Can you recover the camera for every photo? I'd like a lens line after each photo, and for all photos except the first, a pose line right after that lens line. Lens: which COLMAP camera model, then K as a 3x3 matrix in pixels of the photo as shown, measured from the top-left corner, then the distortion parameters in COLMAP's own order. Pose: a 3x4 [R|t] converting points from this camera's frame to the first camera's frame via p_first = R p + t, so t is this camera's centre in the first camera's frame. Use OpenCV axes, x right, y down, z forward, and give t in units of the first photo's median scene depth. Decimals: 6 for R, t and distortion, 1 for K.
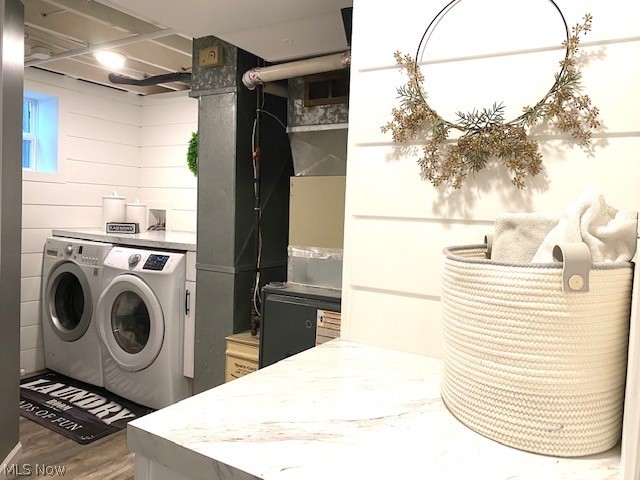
lens RADIAL K [[487.6, 0, 320.1], [0, 487.6, 243.7], [0, 0, 1]] dist [0.043354, -0.046200]
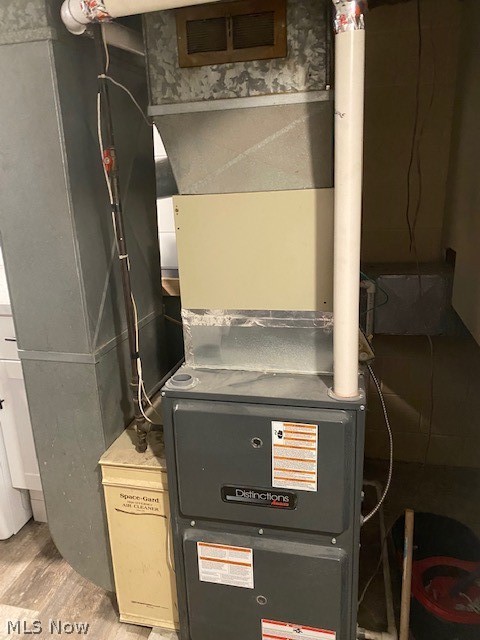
lens RADIAL K [[487.6, 0, 240.5], [0, 487.6, 314.5], [0, 0, 1]] dist [0.043354, -0.046200]
pose [[0.947780, -0.158342, 0.276843, -0.172014], [0.096837, 0.969942, 0.223239, -0.124420], [-0.303869, -0.184773, 0.934624, 0.398718]]
